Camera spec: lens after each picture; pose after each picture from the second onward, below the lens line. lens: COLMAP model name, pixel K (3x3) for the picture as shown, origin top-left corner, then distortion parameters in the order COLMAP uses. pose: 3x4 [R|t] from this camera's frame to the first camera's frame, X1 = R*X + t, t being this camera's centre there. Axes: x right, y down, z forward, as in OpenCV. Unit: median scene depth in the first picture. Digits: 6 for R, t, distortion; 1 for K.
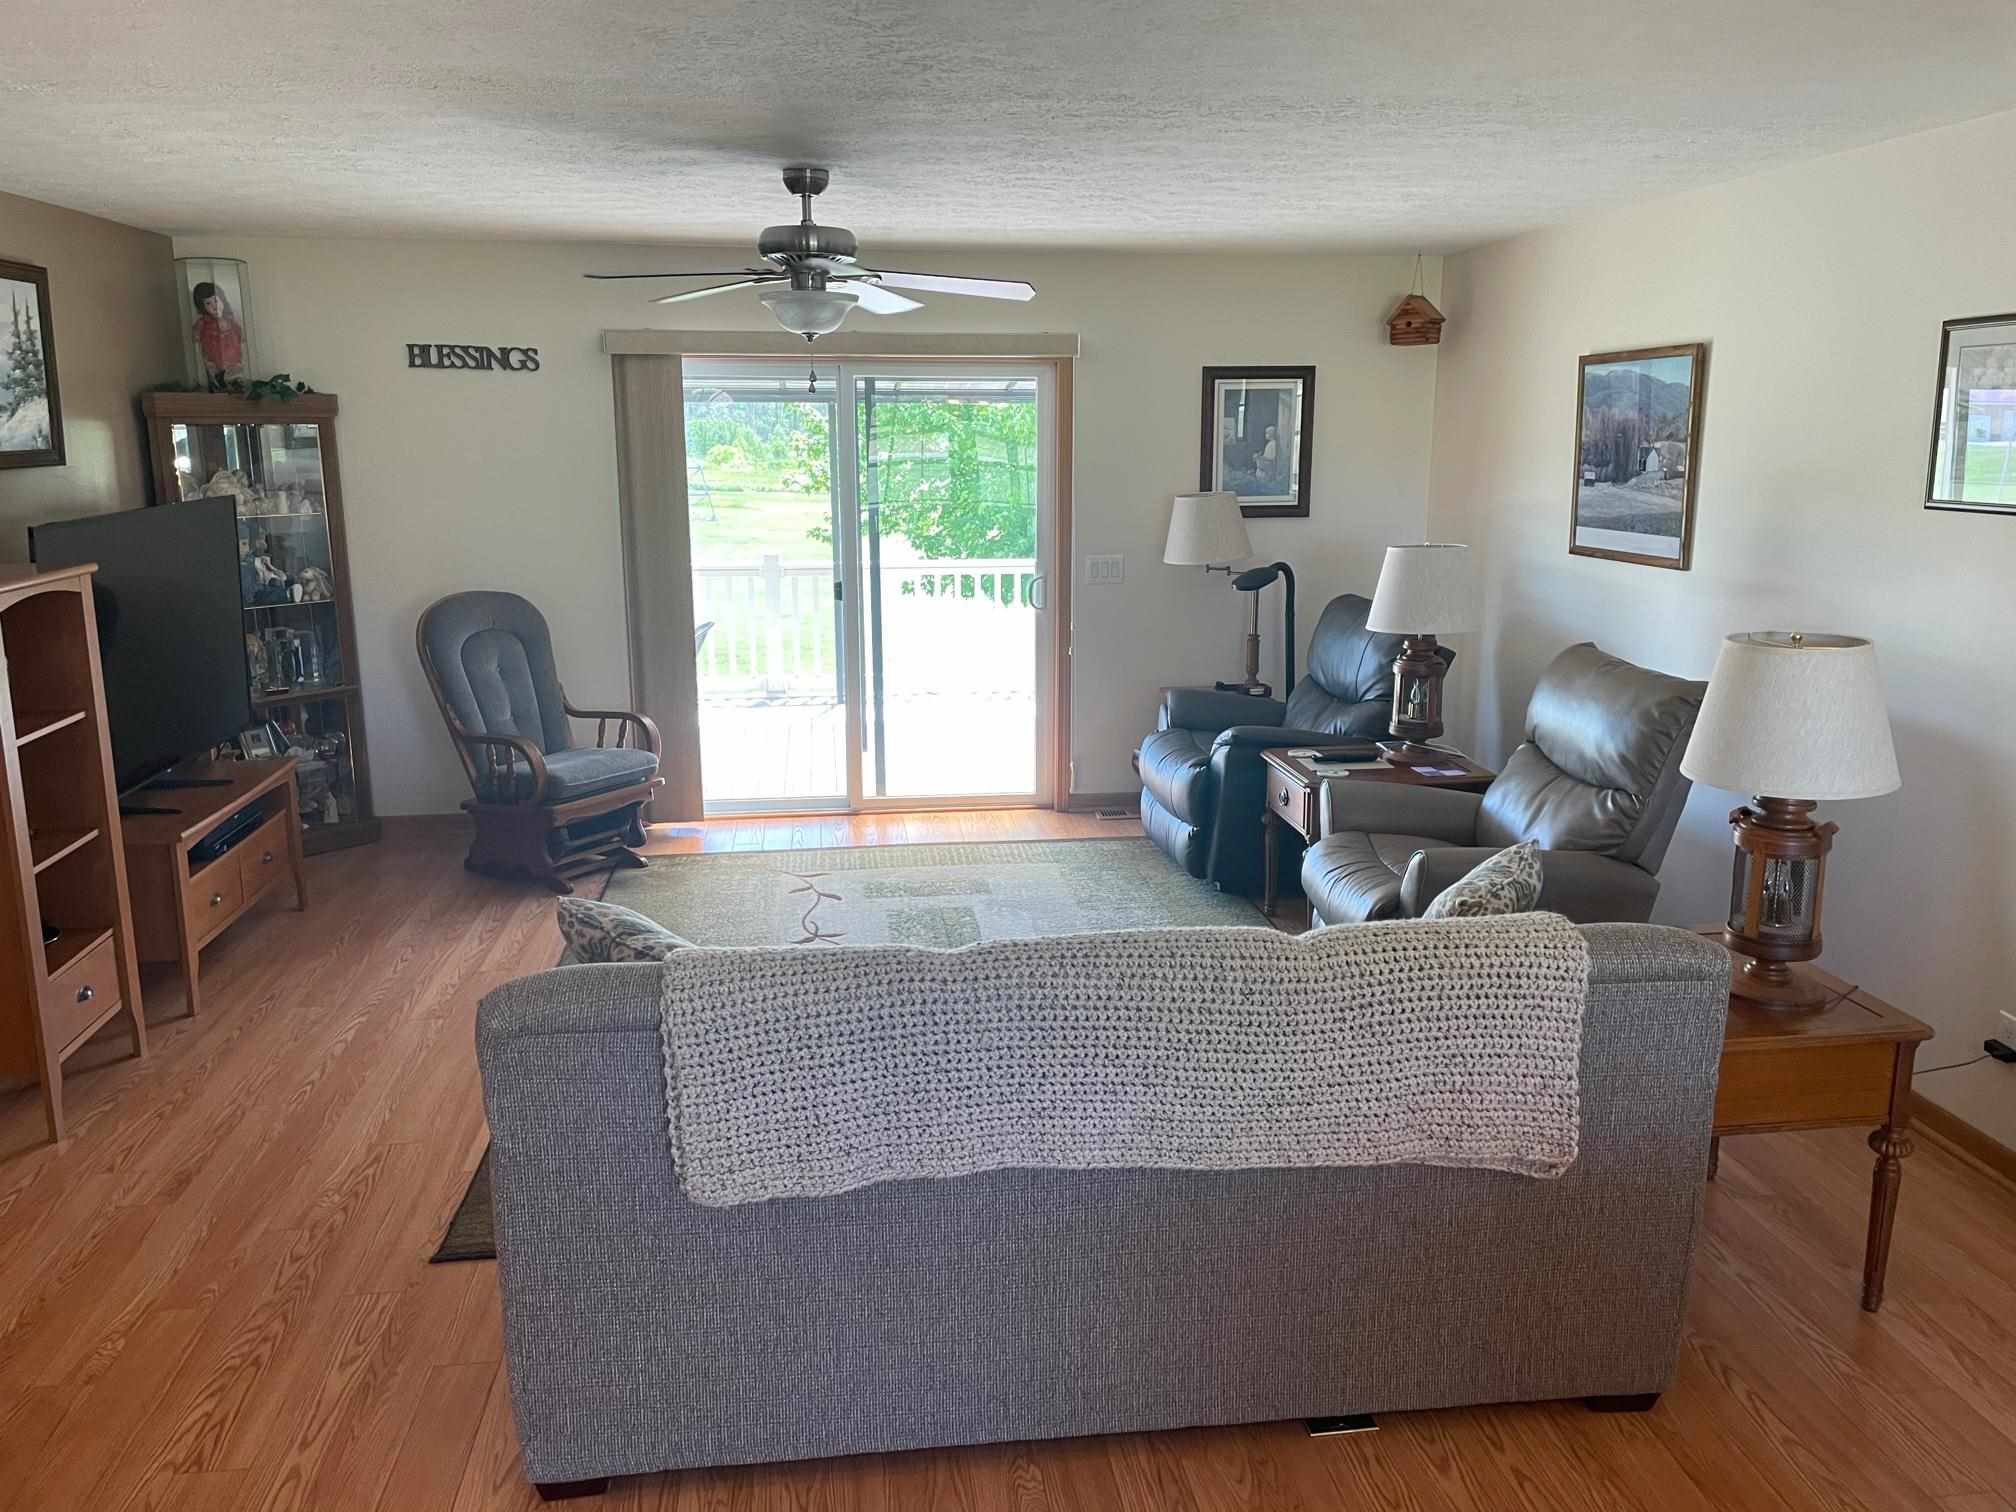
lens RADIAL K [[1523.2, 0, 1014.6], [0, 1523.2, 744.3], [0, 0, 1]] dist [0.088615, -0.134314]
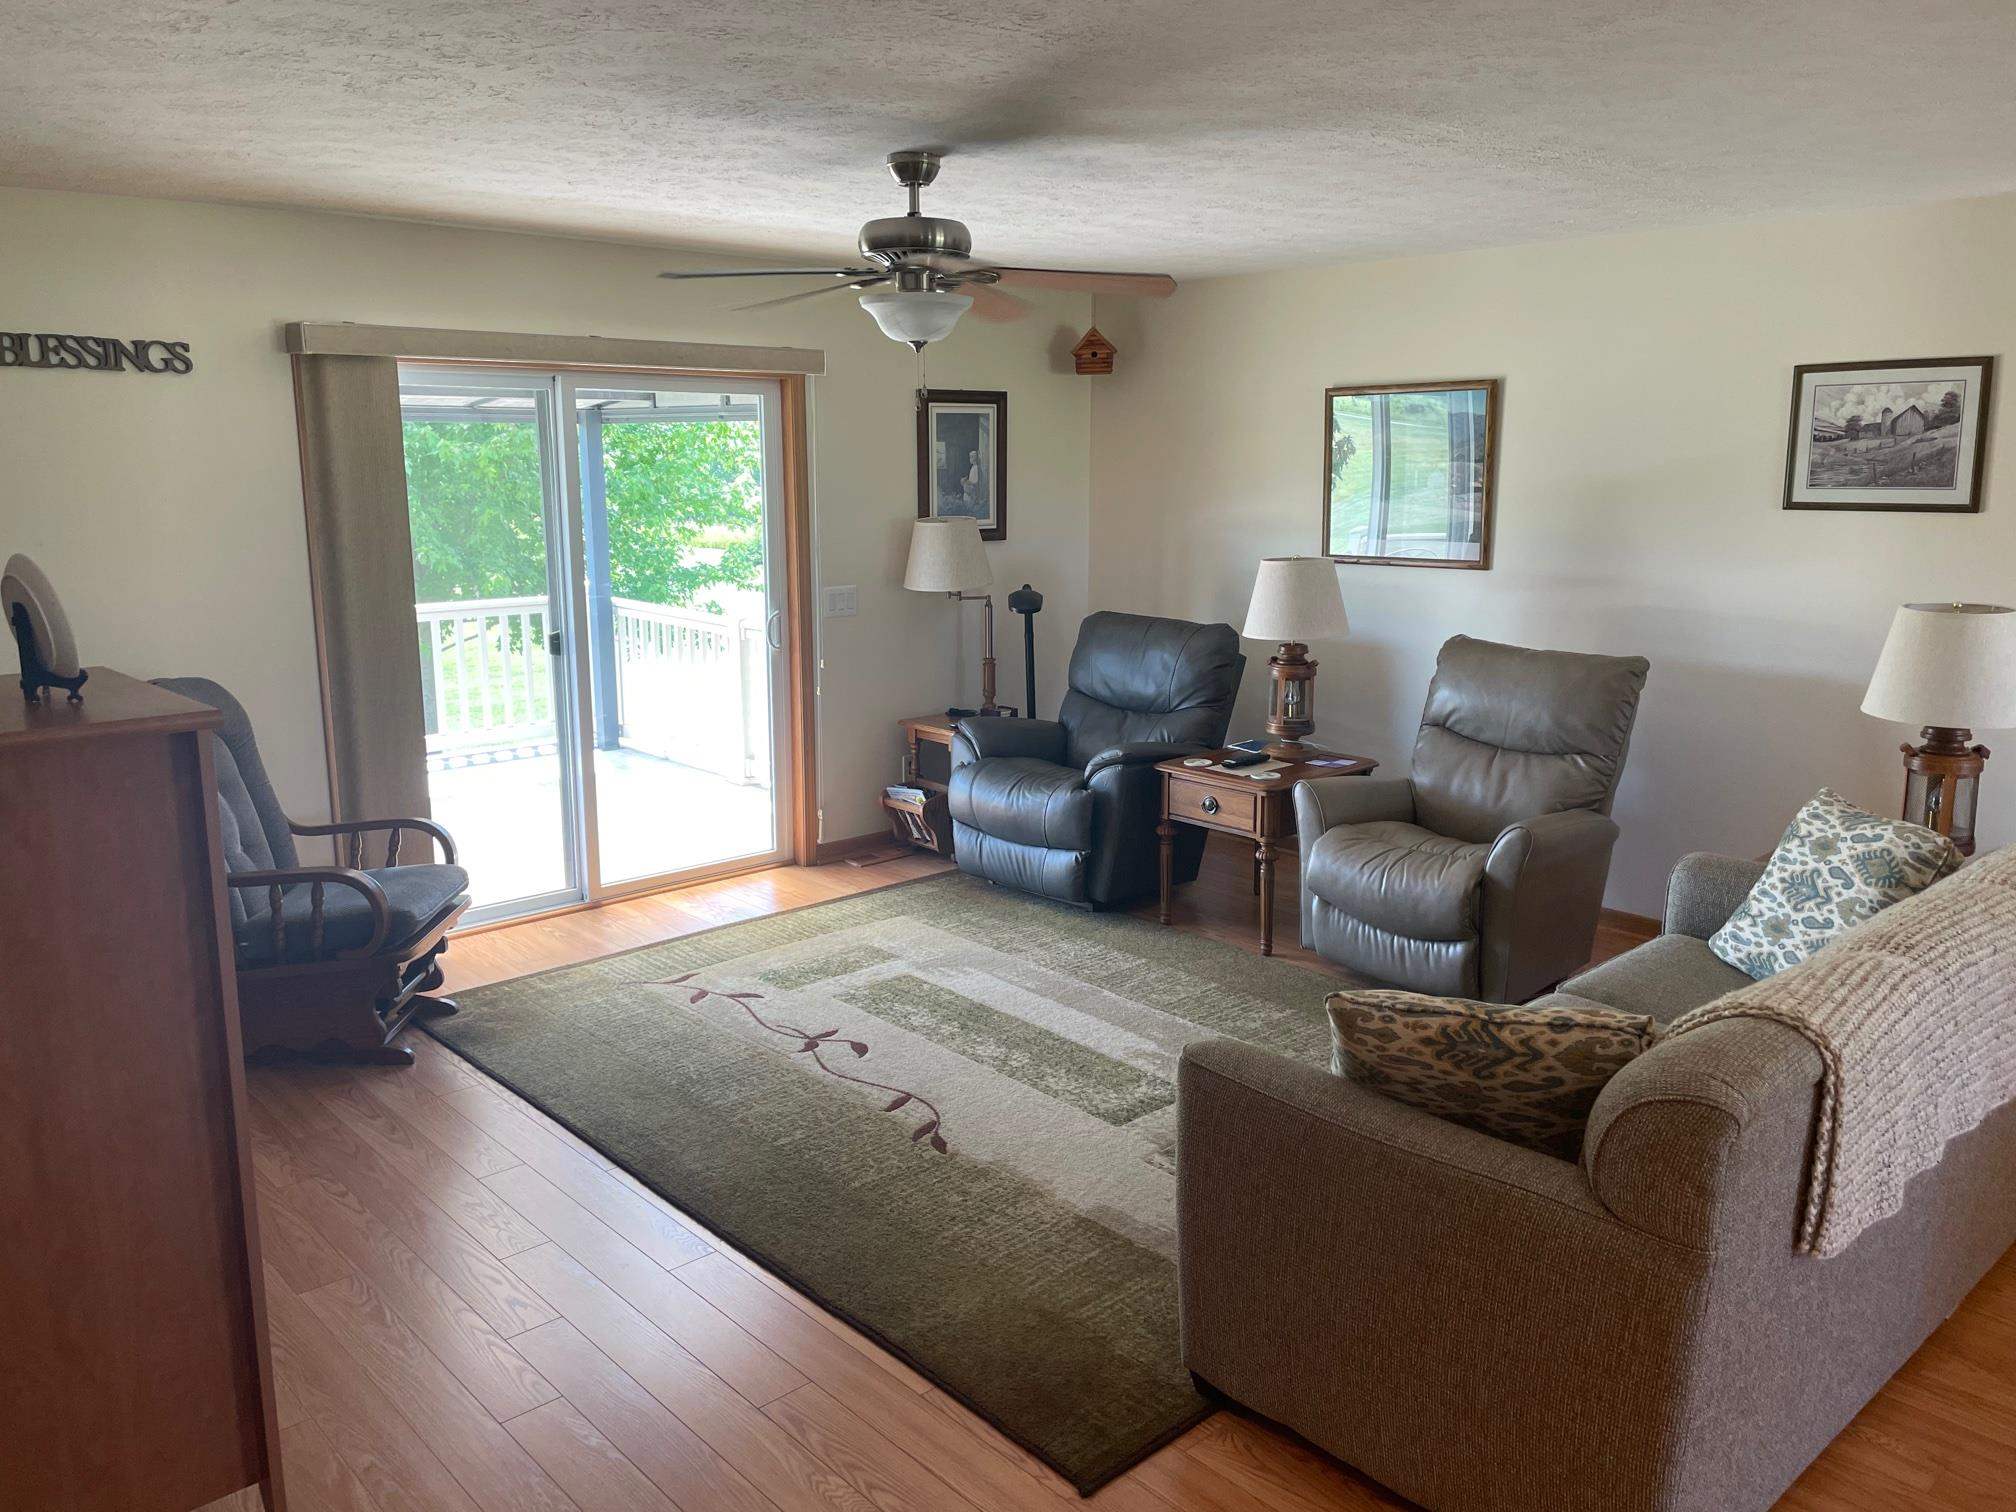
lens RADIAL K [[1523.2, 0, 1014.6], [0, 1523.2, 744.3], [0, 0, 1]] dist [0.088615, -0.134314]
pose [[0.816509, -0.108804, 0.566987, -0.427971], [0.118728, 0.992735, 0.019527, -0.035759], [-0.564992, 0.051374, 0.823495, 0.184470]]
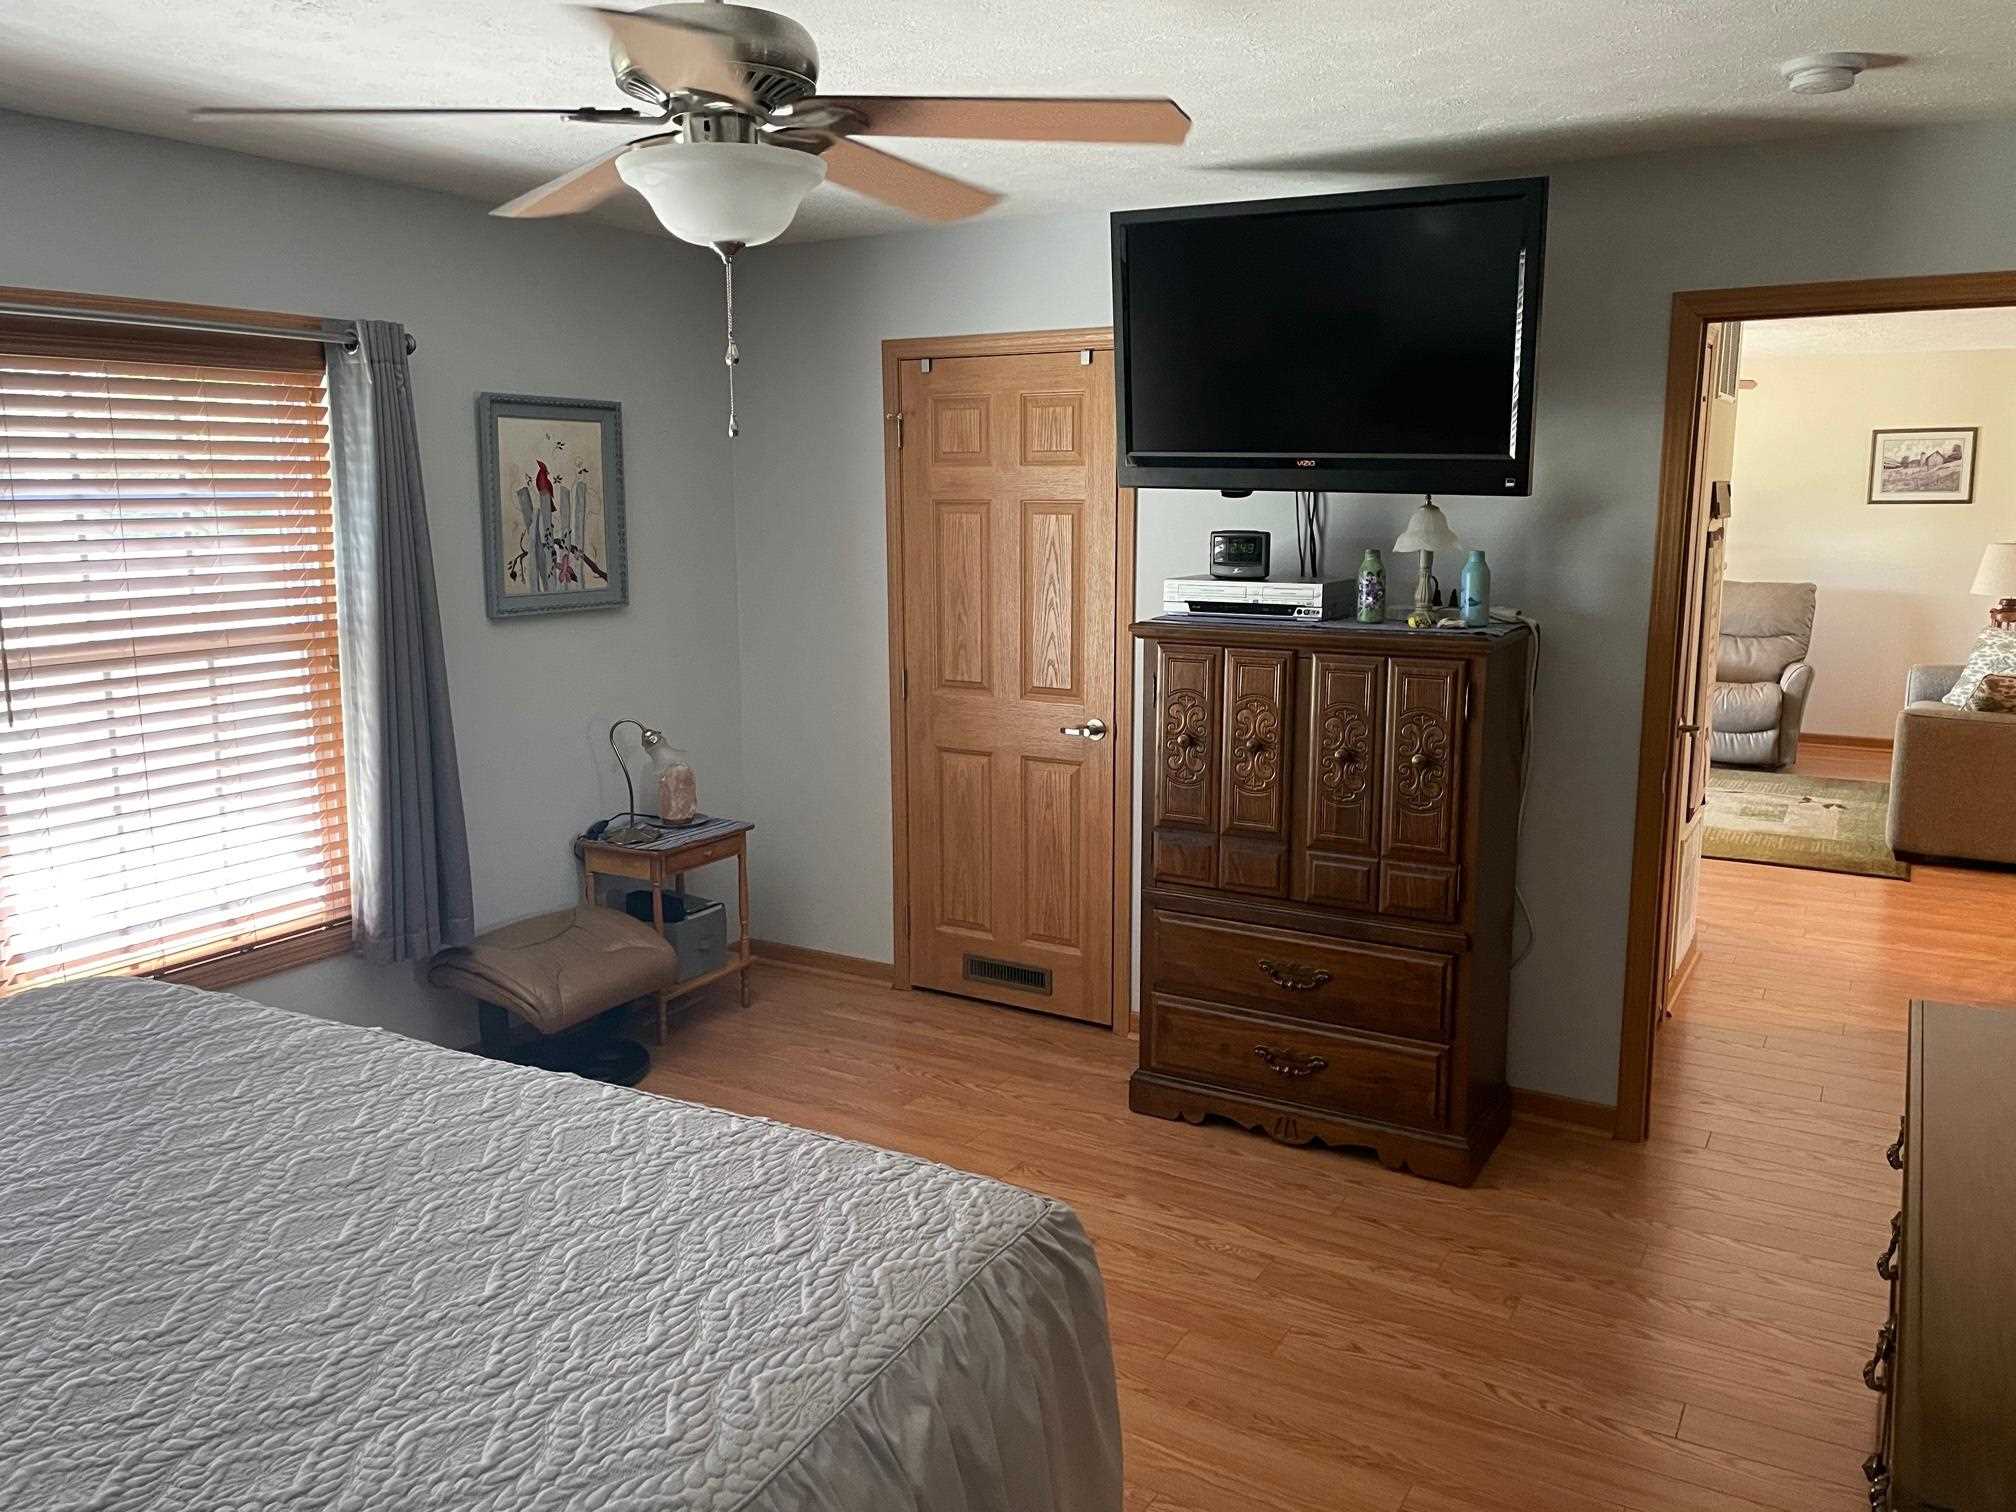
lens RADIAL K [[1523.2, 0, 1014.6], [0, 1523.2, 744.3], [0, 0, 1]] dist [0.088615, -0.134314]
pose [[0.611050, -0.125412, 0.781595, -1.374526], [0.164921, 0.985873, 0.029255, -0.043444], [-0.774222, 0.111025, 0.623100, 0.337302]]
